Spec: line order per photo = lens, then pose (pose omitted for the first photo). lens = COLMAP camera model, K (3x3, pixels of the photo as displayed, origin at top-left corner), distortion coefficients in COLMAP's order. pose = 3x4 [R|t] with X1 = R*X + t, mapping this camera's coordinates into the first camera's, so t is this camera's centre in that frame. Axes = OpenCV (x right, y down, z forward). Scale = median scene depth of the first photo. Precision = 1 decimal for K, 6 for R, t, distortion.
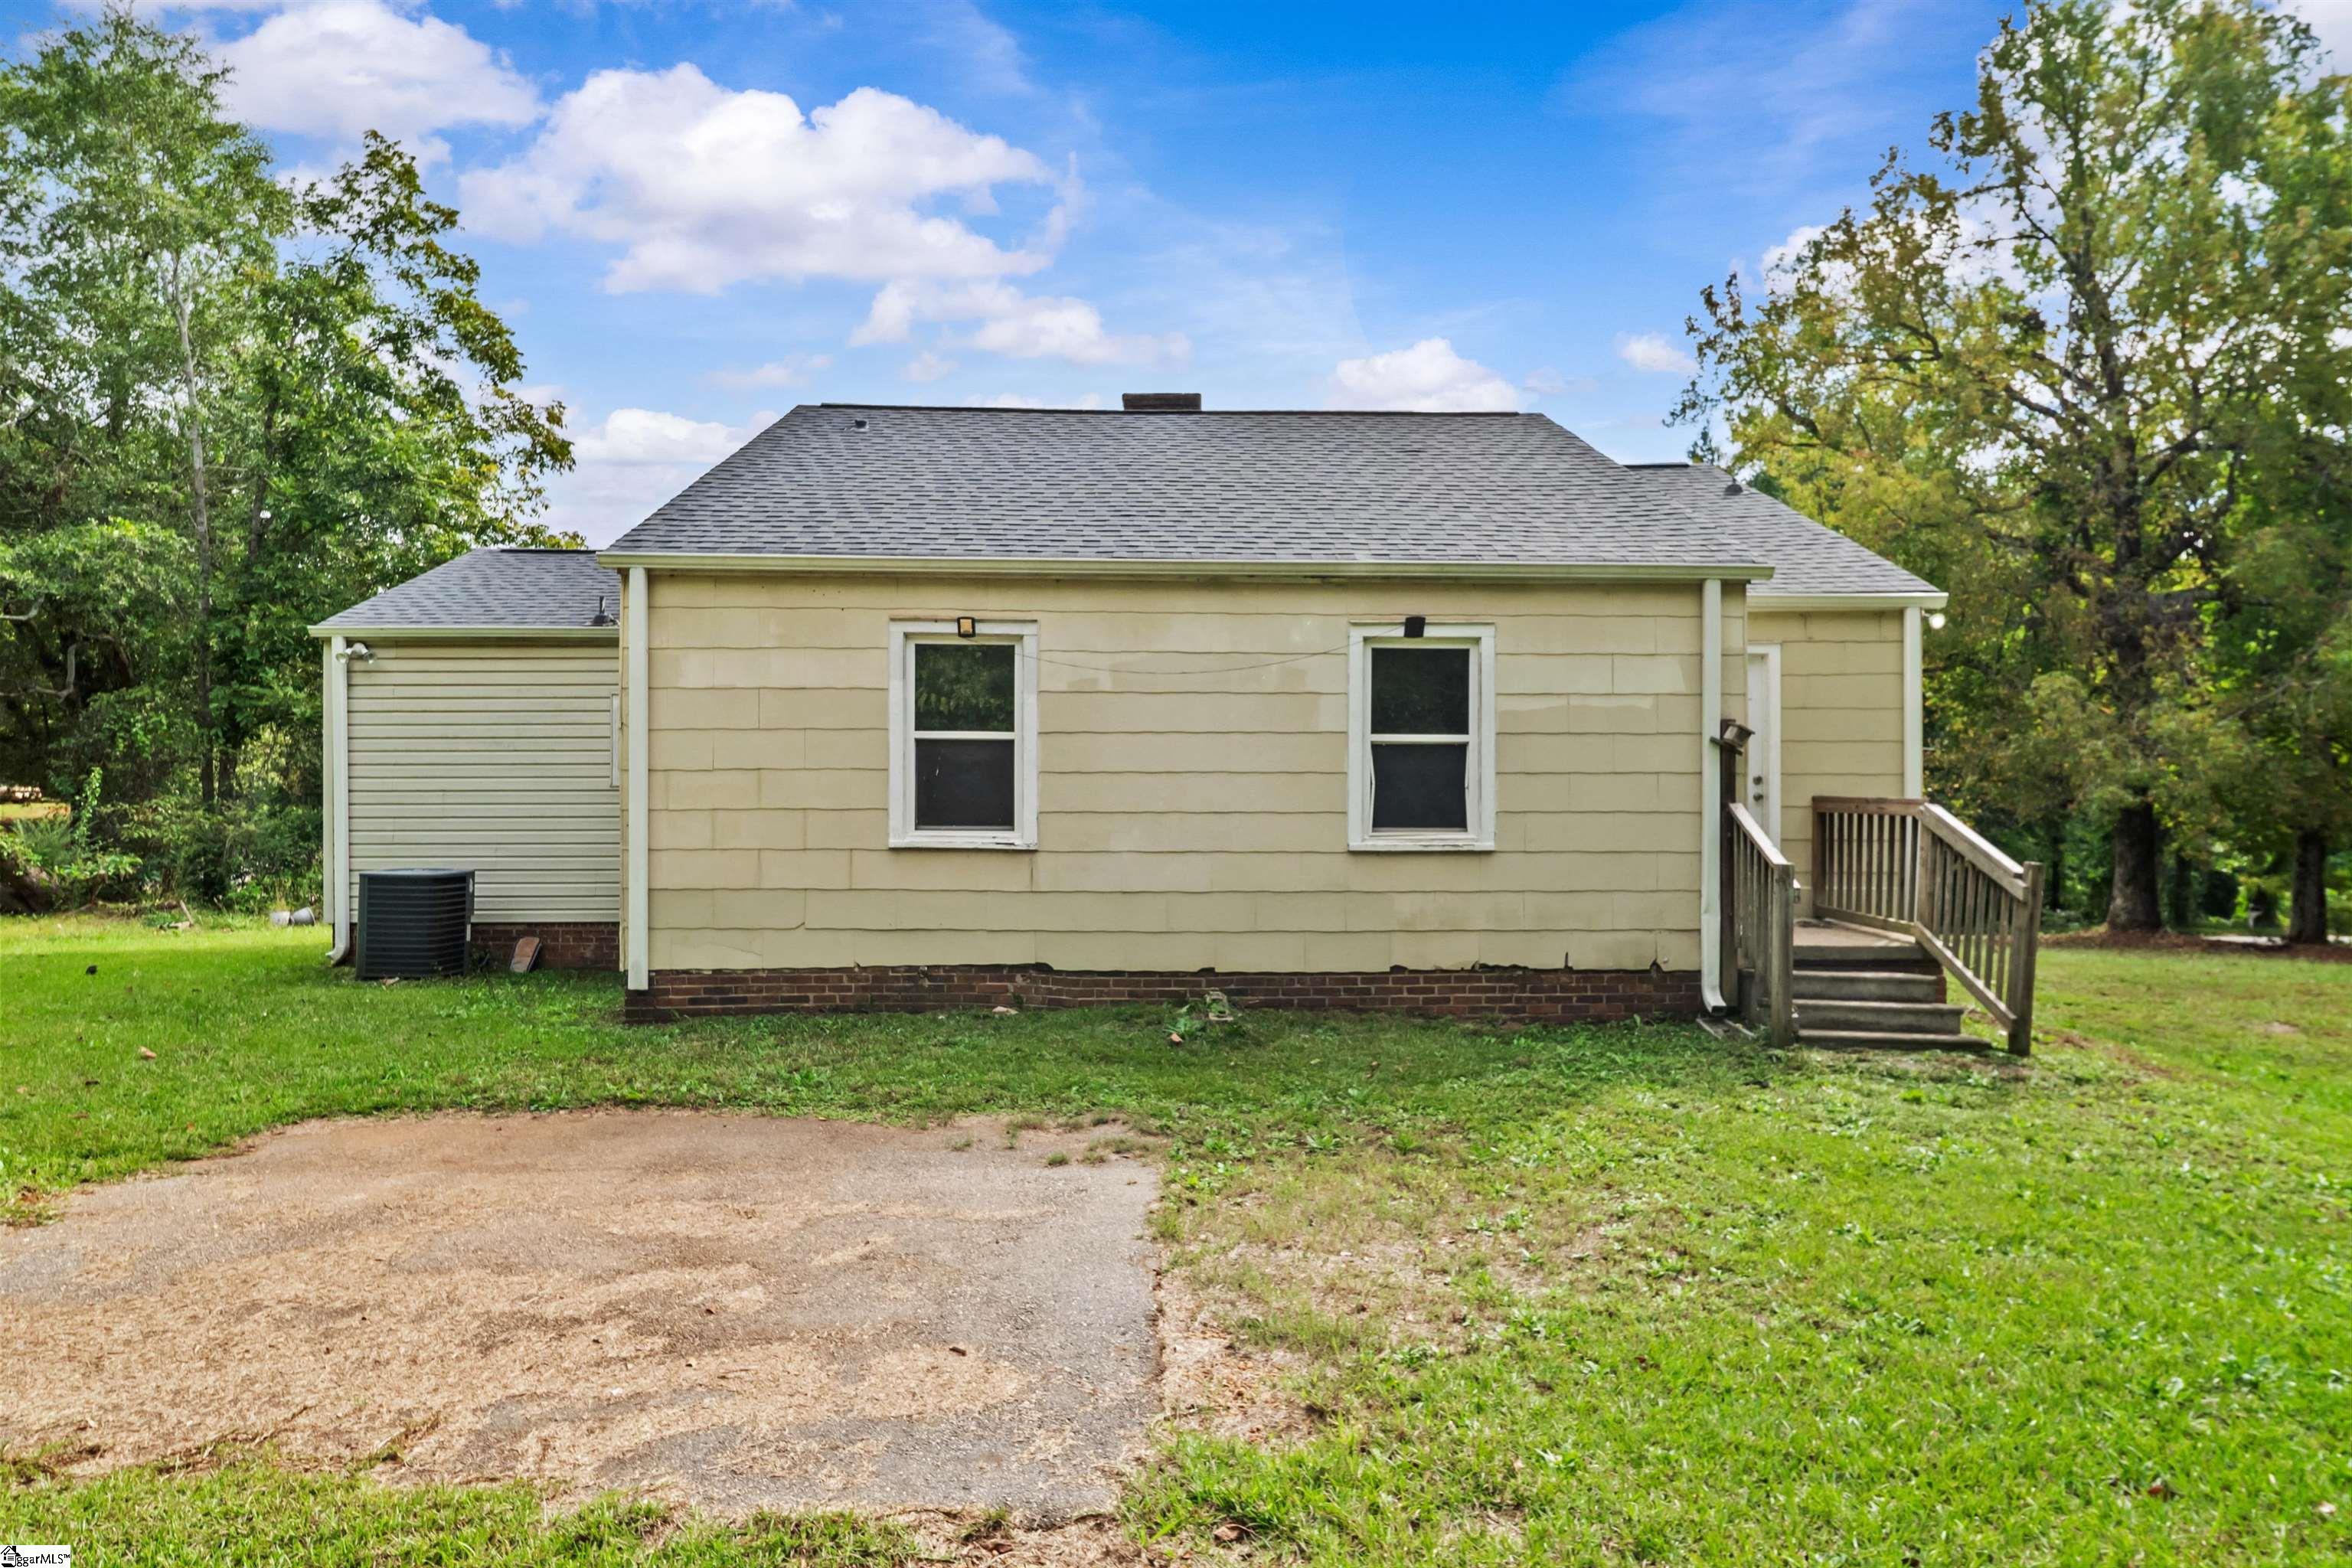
lens RADIAL K [[1194.5, 0, 1176.0], [0, 1194.5, 784.0], [0, 0, 1]] dist [0.000333, -0.000064]
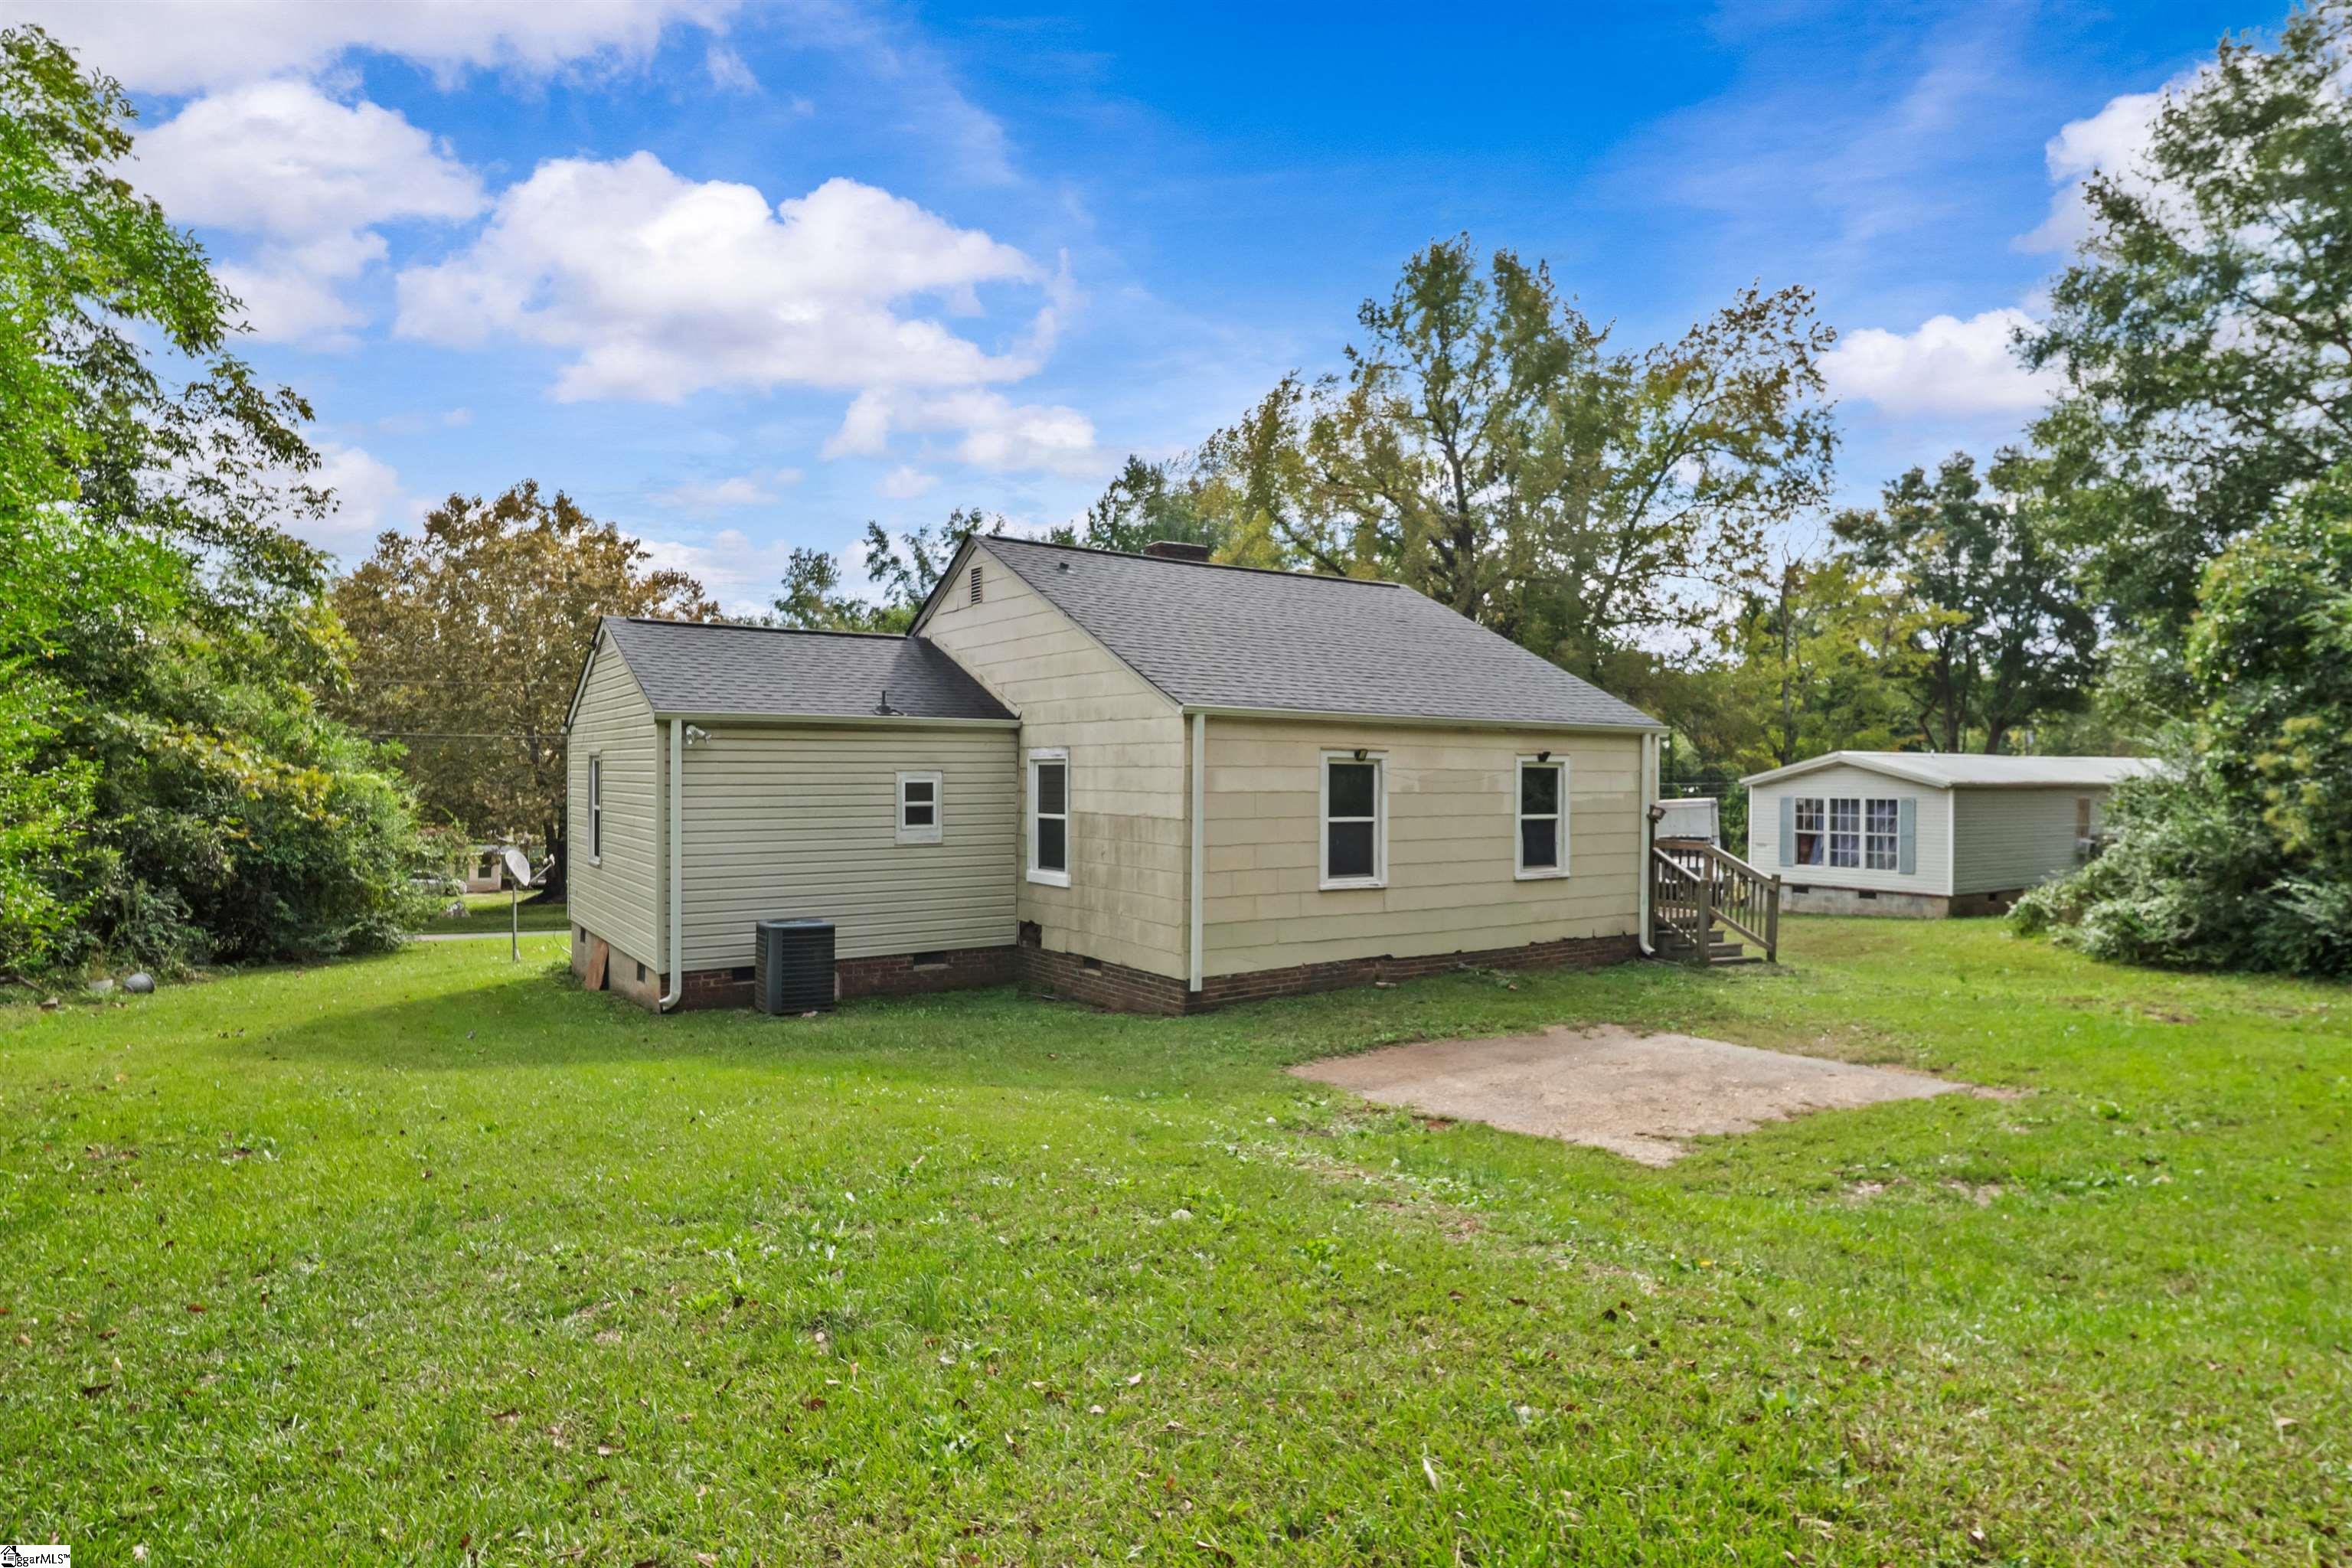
lens RADIAL K [[1194.5, 0, 1176.0], [0, 1194.5, 784.0], [0, 0, 1]] dist [0.000333, -0.000064]
pose [[0.859800, -0.000680, 0.510631, -1.214787], [-0.000666, 0.999997, 0.002453, -0.092940], [-0.510631, -0.002450, 0.859797, -0.286636]]
